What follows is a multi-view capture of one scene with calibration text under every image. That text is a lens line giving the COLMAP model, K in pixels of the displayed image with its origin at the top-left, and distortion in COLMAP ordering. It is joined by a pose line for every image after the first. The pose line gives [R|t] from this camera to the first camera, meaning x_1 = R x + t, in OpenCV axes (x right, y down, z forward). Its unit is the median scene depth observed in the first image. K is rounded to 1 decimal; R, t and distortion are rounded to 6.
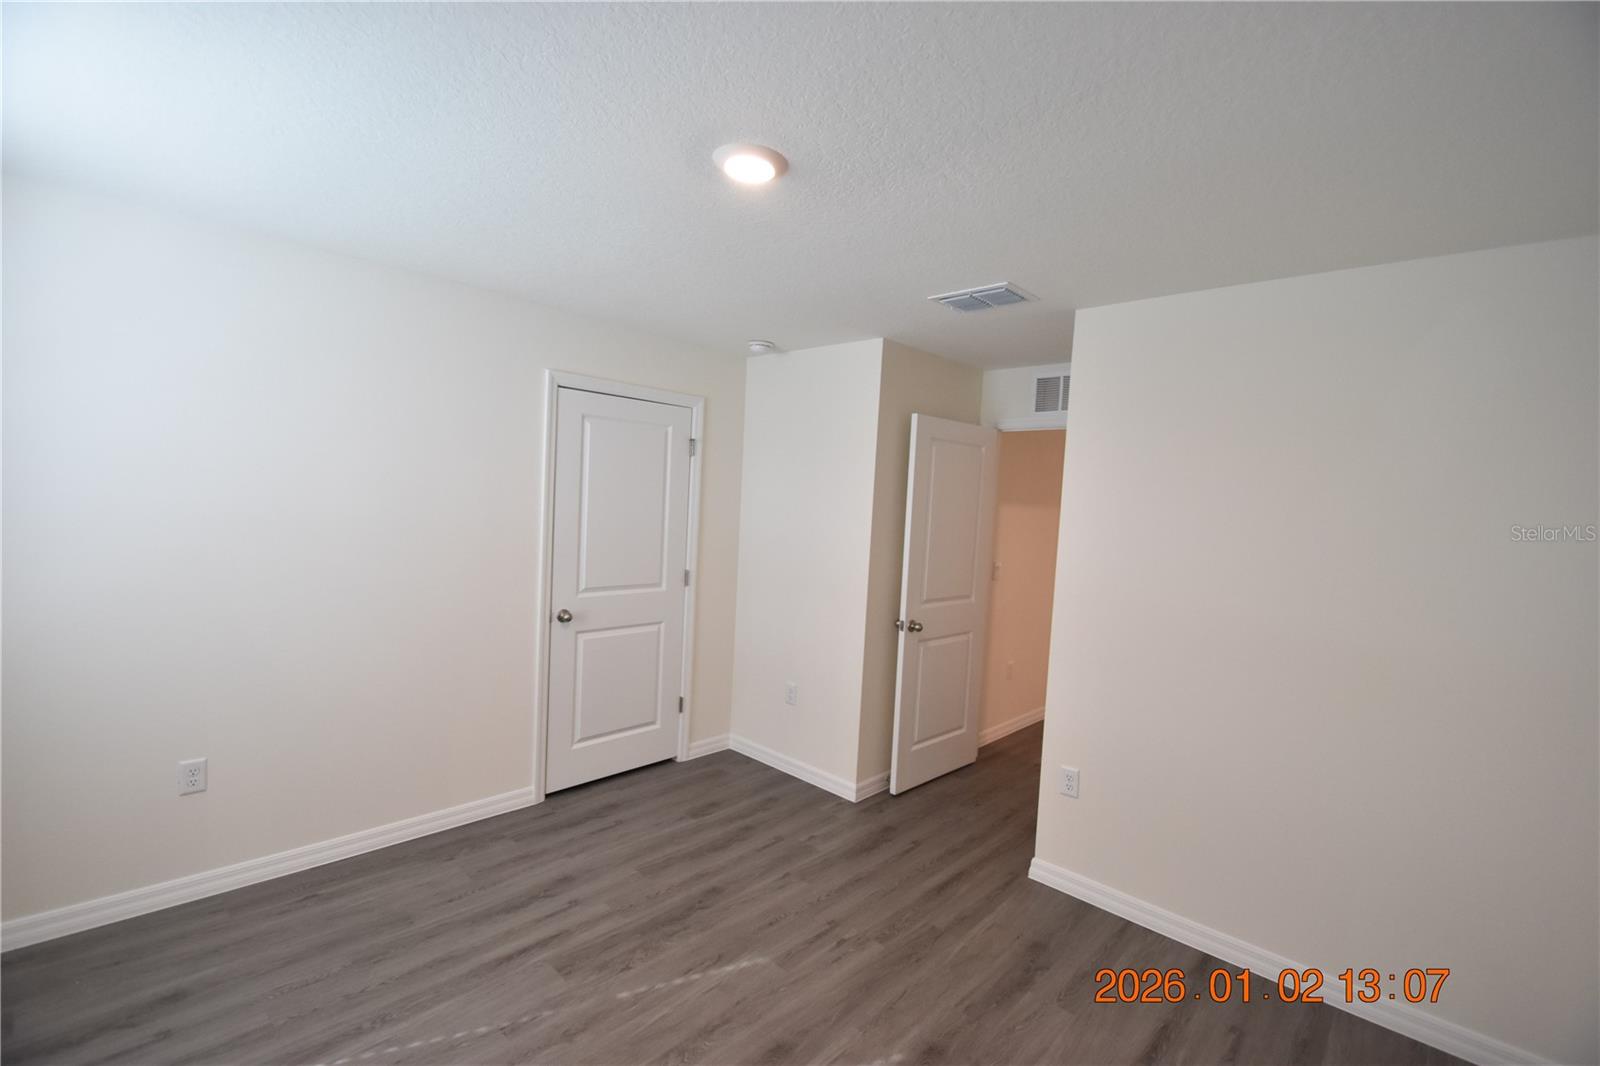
lens RADIAL K [[700.4, 0, 796.9], [0, 700.4, 539.6], [0, 0, 1]] dist [0.013631, -0.015743]
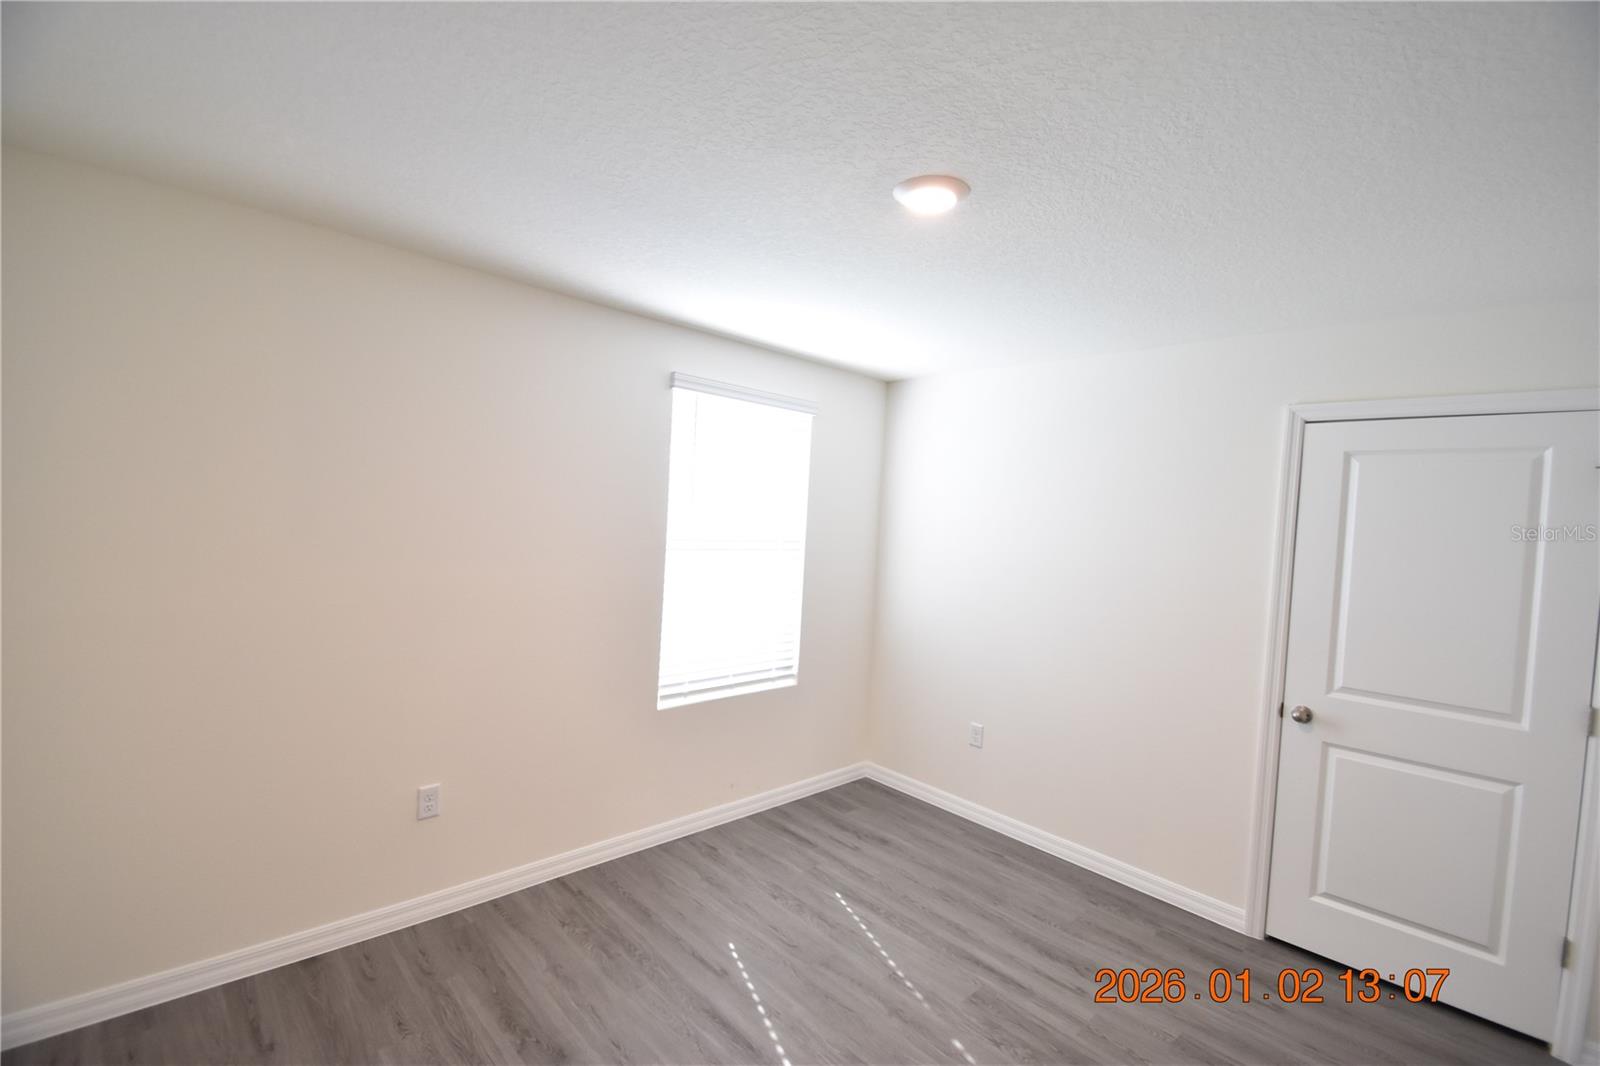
lens RADIAL K [[695.0, 0, 794.8], [0, 695.0, 533.6], [0, 0, 1]] dist [0.027580, -0.019621]
pose [[-0.058030, -0.032834, -0.997775, 0.608971], [-0.111685, 0.993398, -0.026194, -0.008748], [0.992048, 0.109916, -0.061314, 0.598203]]
